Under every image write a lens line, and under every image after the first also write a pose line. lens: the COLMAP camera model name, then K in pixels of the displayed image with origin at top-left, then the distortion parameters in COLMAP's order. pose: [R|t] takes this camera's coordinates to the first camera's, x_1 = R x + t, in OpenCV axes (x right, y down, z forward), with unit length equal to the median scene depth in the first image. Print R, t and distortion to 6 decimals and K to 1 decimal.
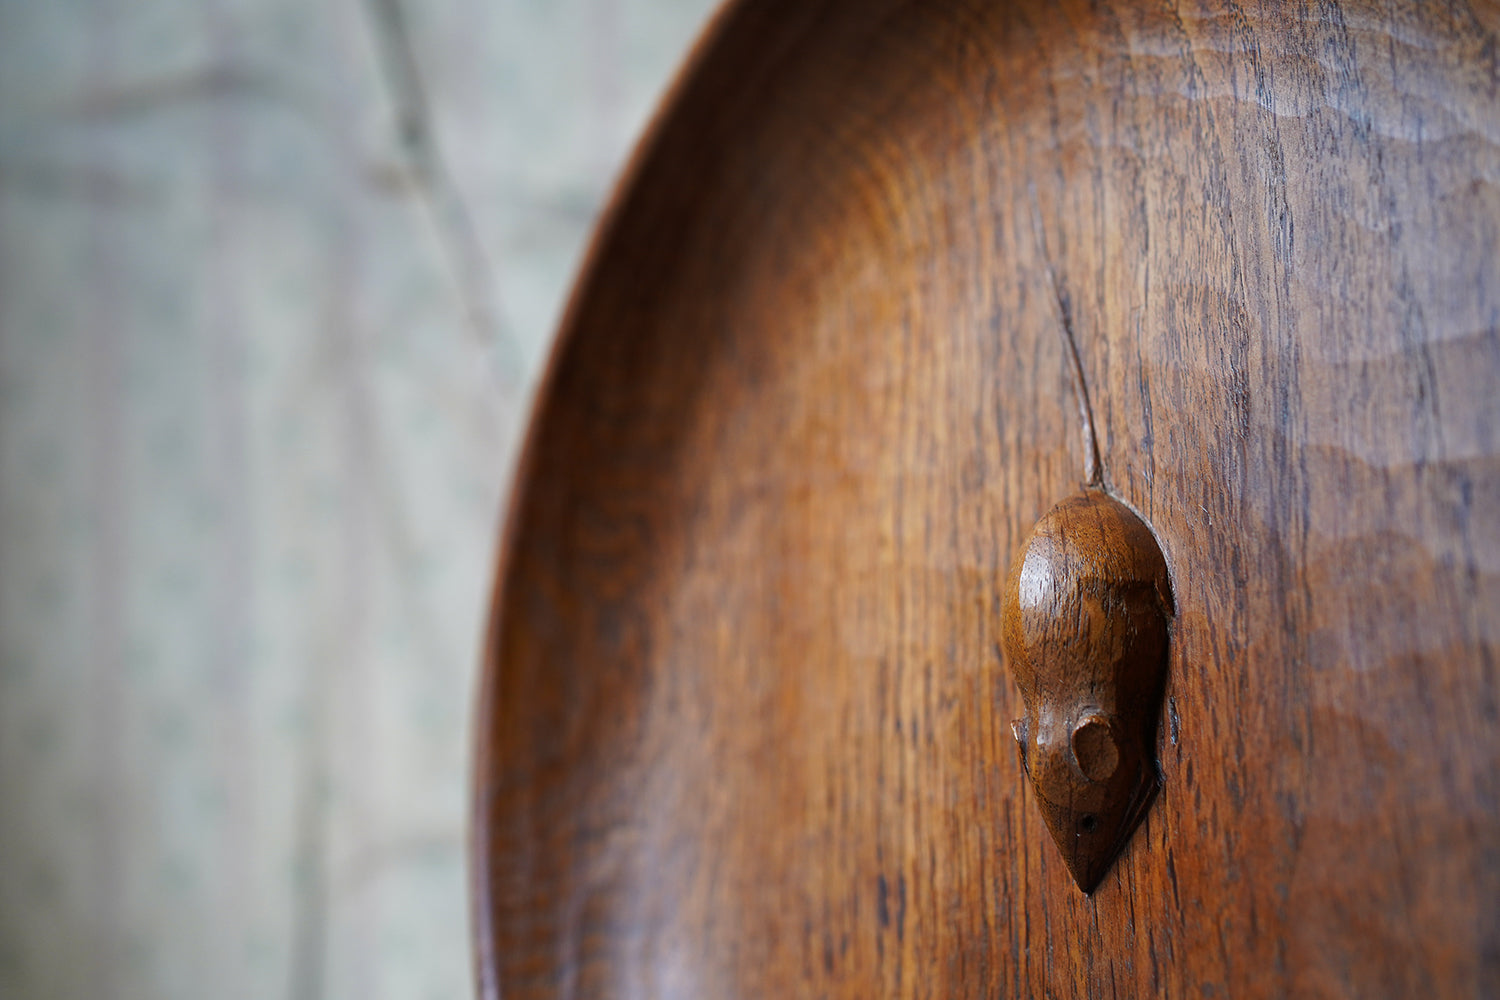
lens RADIAL K [[1512.1, 0, 774.7], [0, 1512.1, 501.5], [0, 0, 1]] dist [0.025825, 0.000000]
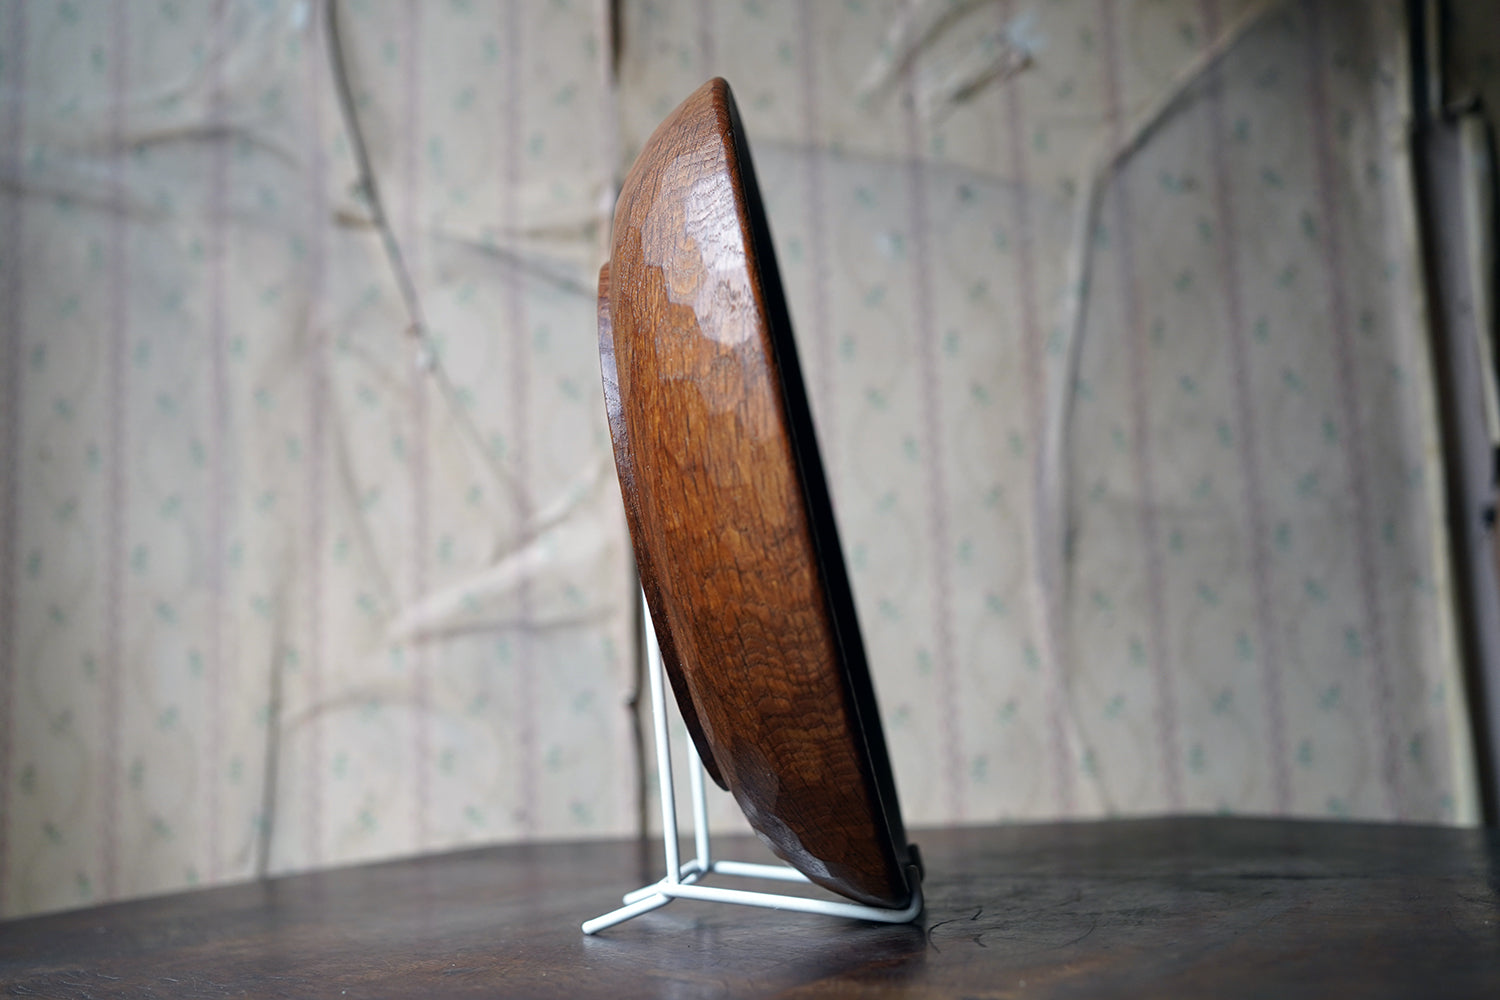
lens RADIAL K [[1512.1, 0, 770.2], [0, 1512.1, 495.8], [0, 0, 1]] dist [0.025825, 0.000000]
pose [[0.985725, 0.044866, 0.162278, -0.237990], [-0.043389, 0.998978, -0.012636, 0.105965], [-0.162679, 0.005415, 0.986664, -1.142842]]
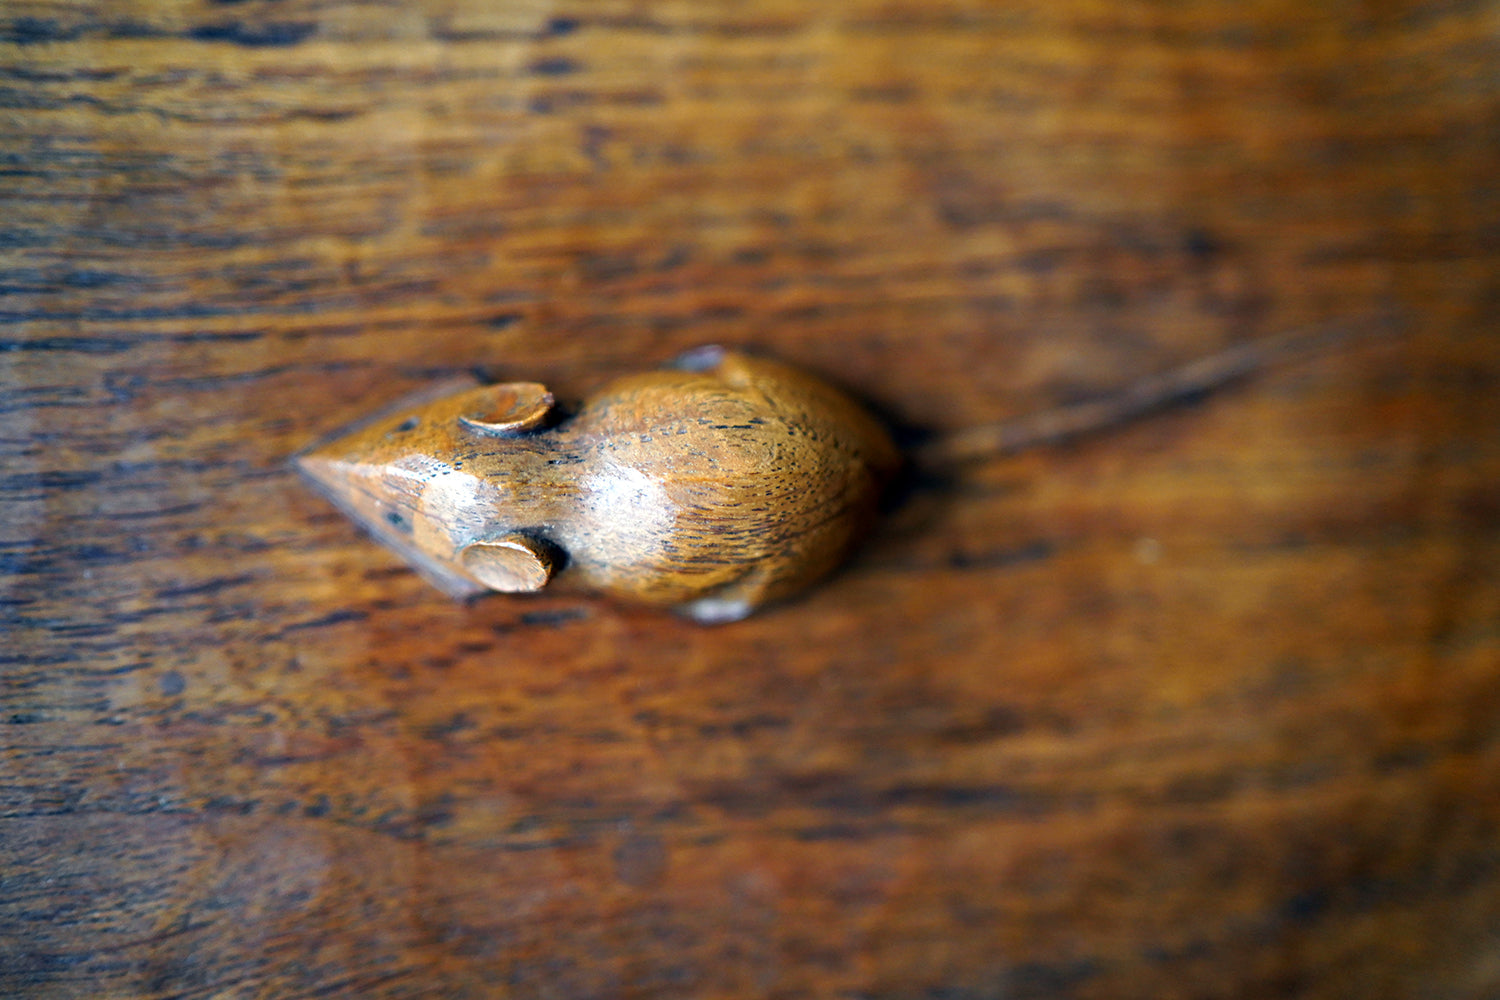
lens RADIAL K [[1512.1, 0, 741.3], [0, 1512.1, 498.7], [0, 0, 1]] dist [0.025825, 0.000000]
pose [[-0.069825, 0.636967, 0.767722, -0.274748], [-0.990675, -0.134535, 0.021519, 0.044641], [0.116992, -0.759060, 0.640422, 0.526947]]
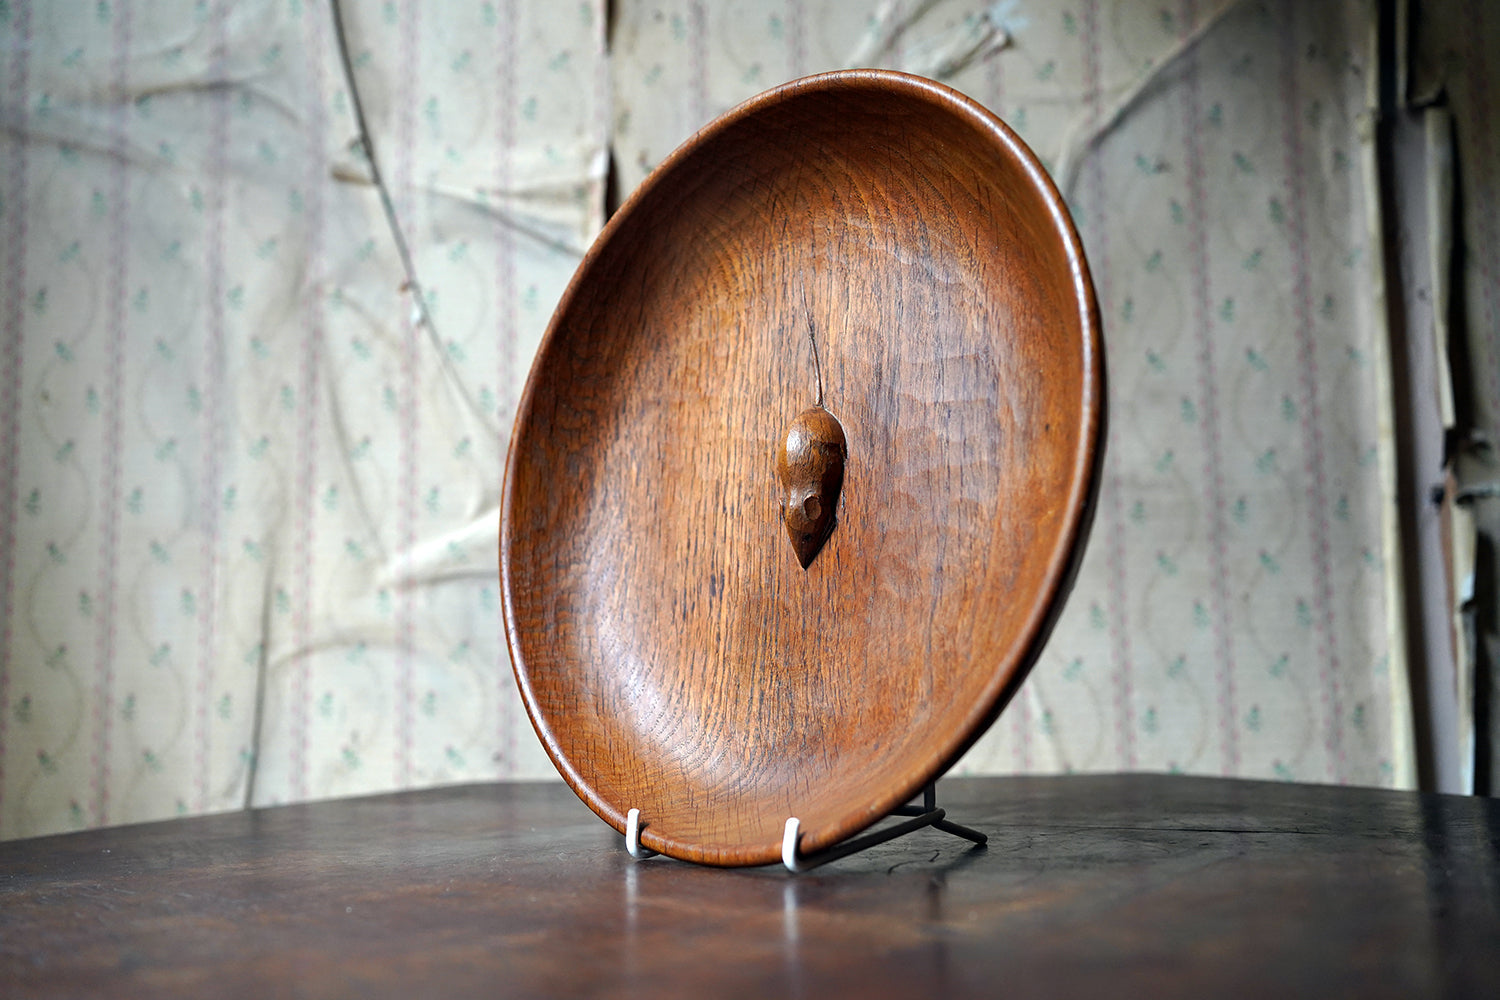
lens RADIAL K [[1512.1, 0, 758.0], [0, 1512.1, 486.1], [0, 0, 1]] dist [0.025825, 0.000000]
pose [[0.982216, 0.069625, 0.174369, -0.275901], [-0.072382, 0.997332, 0.009495, 0.095500], [-0.173243, -0.021948, 0.984635, -1.266976]]
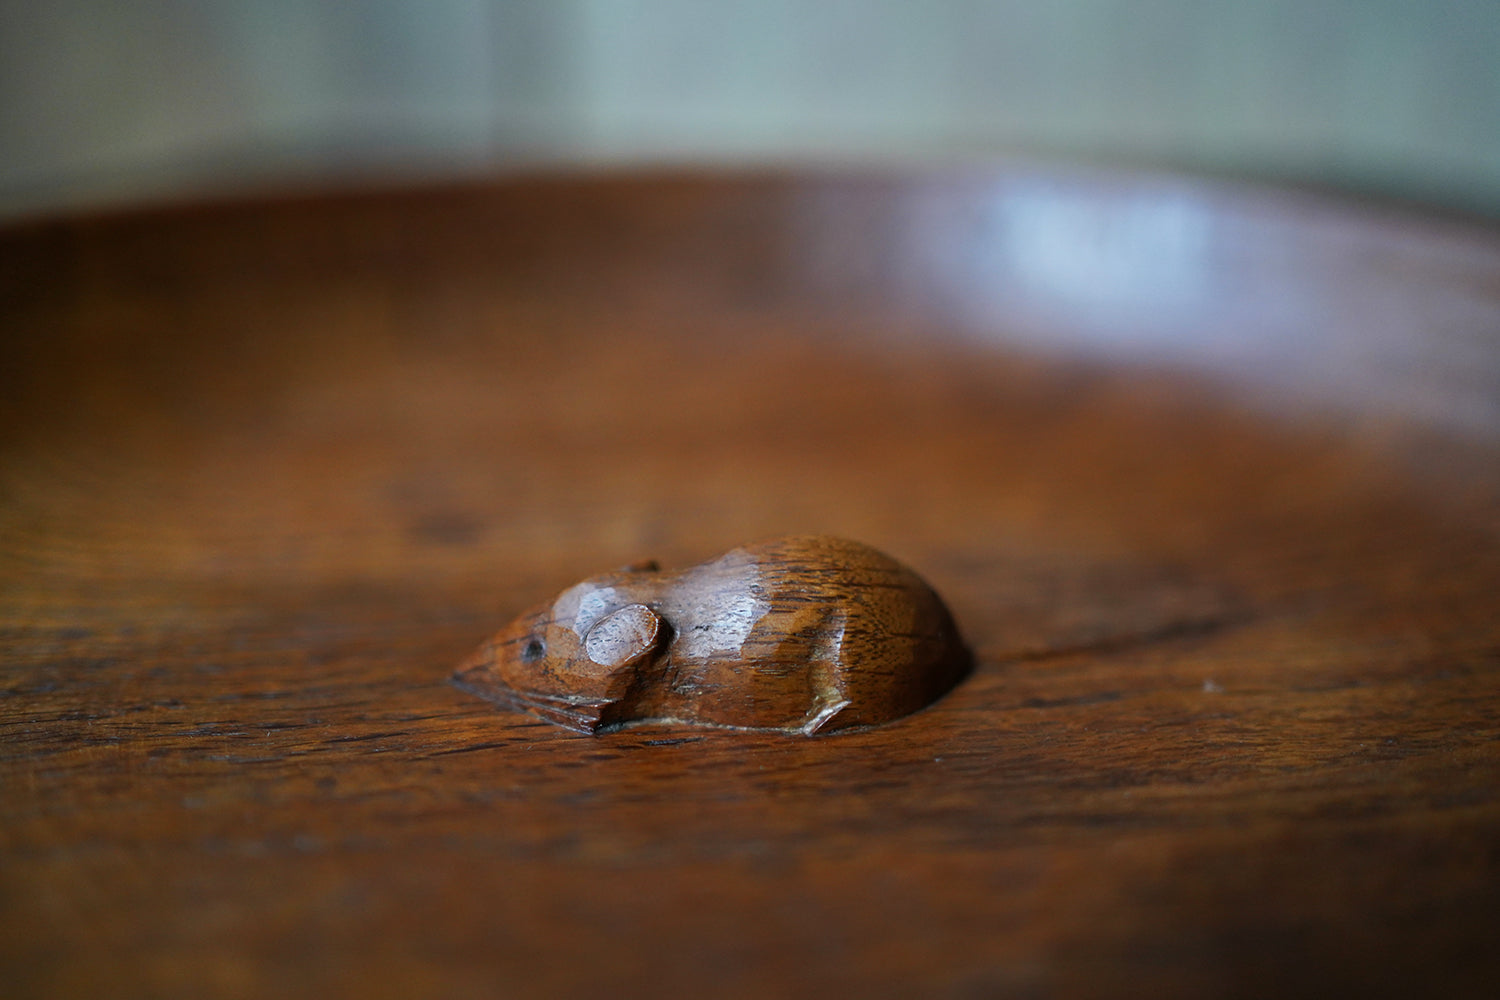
lens RADIAL K [[1512.1, 0, 747.6], [0, 1512.1, 510.2], [0, 0, 1]] dist [0.025825, 0.000000]
pose [[0.112290, 0.965772, -0.233826, 0.291316], [-0.983644, 0.141388, 0.111600, 0.004688], [0.140840, 0.217470, 0.965852, 0.211127]]
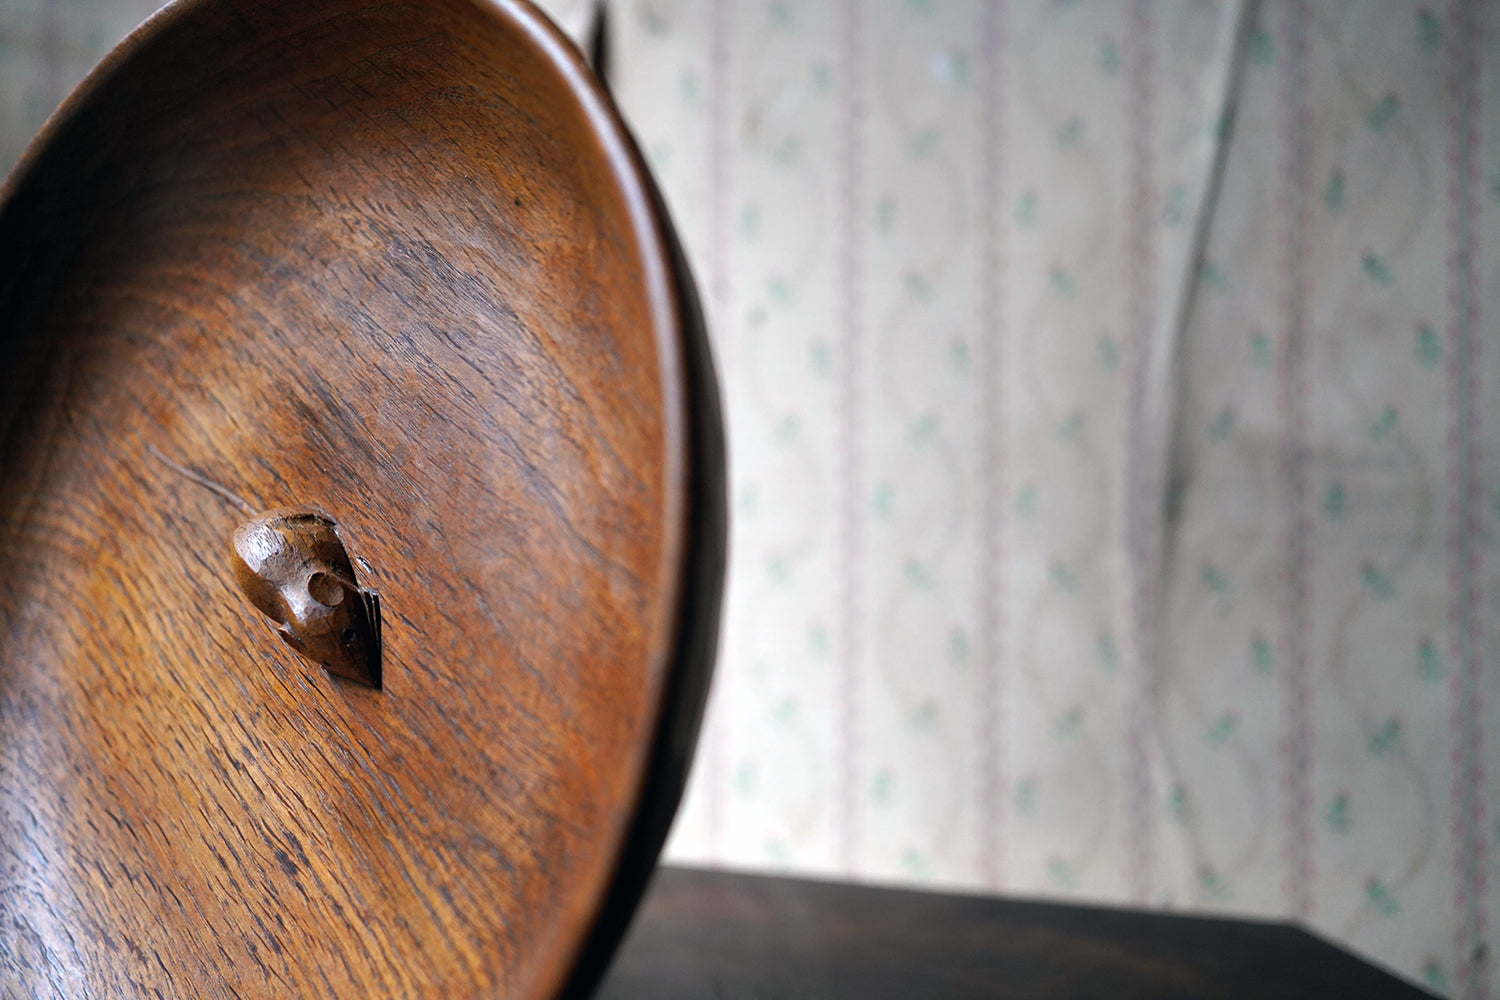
lens RADIAL K [[1512.1, 0, 750.5], [0, 1512.1, 496.6], [0, 0, 1]] dist [0.025825, 0.000000]
pose [[0.763096, -0.366773, 0.532130, -0.212886], [0.602225, 0.702347, -0.379518, 0.816109], [-0.234543, 0.610071, 0.756838, -0.287523]]
